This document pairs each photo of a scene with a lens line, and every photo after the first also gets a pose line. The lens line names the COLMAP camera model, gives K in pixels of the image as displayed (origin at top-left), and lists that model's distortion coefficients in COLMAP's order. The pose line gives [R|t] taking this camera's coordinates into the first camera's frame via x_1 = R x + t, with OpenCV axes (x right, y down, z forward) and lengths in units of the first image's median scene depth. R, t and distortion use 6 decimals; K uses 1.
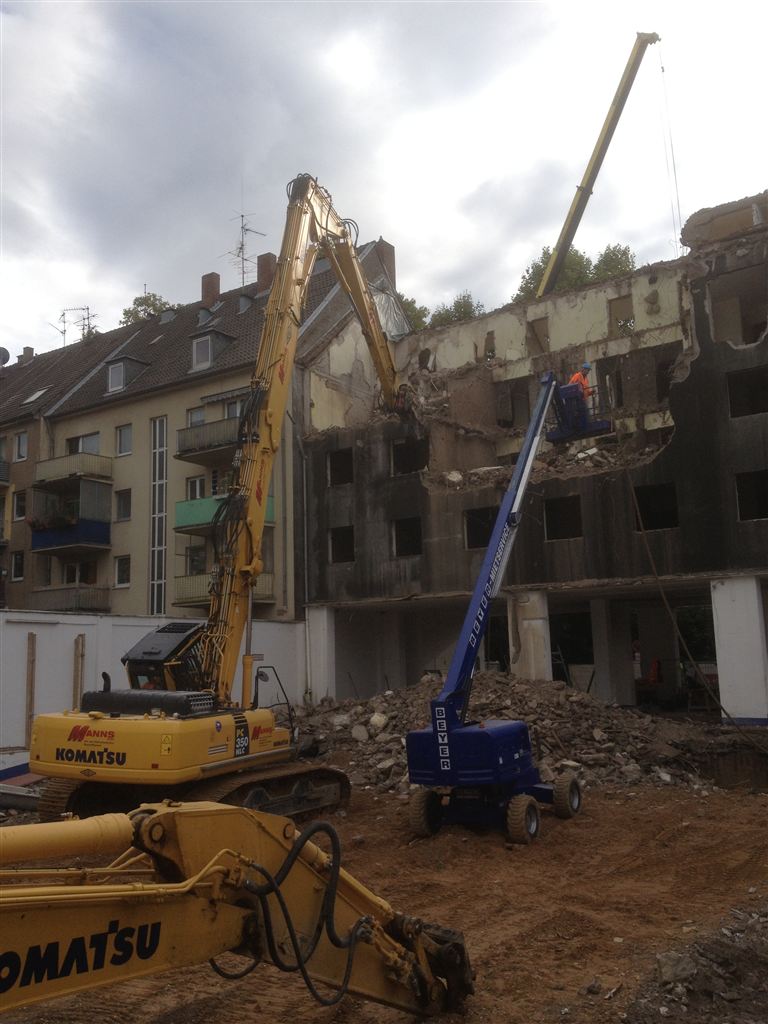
lens RADIAL K [[958.5, 0, 384.0], [0, 958.5, 512.0], [0, 0, 1]] dist [0.113273, 0.008212]
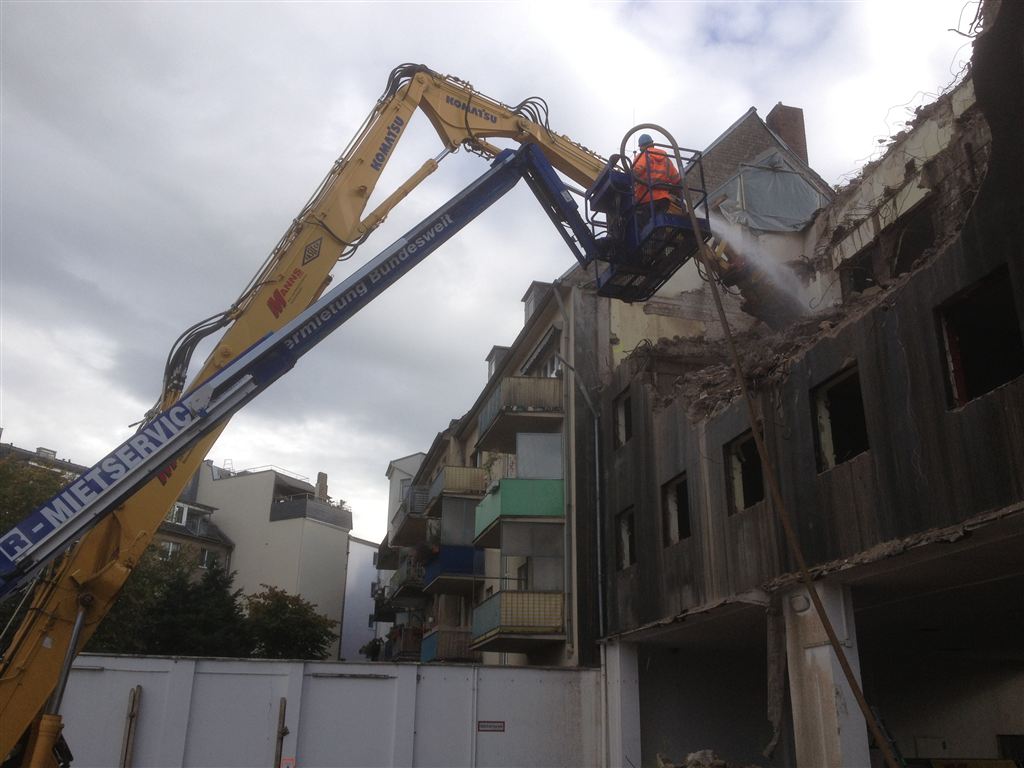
lens RADIAL K [[958.5, 0, 512.0], [0, 958.5, 384.0], [0, 0, 1]] dist [0.113273, 0.008212]
pose [[0.766000, -0.200272, -0.610847, 0.300507], [0.075976, 0.971777, -0.223332, 0.070687], [0.638335, 0.124663, 0.759597, 0.458175]]
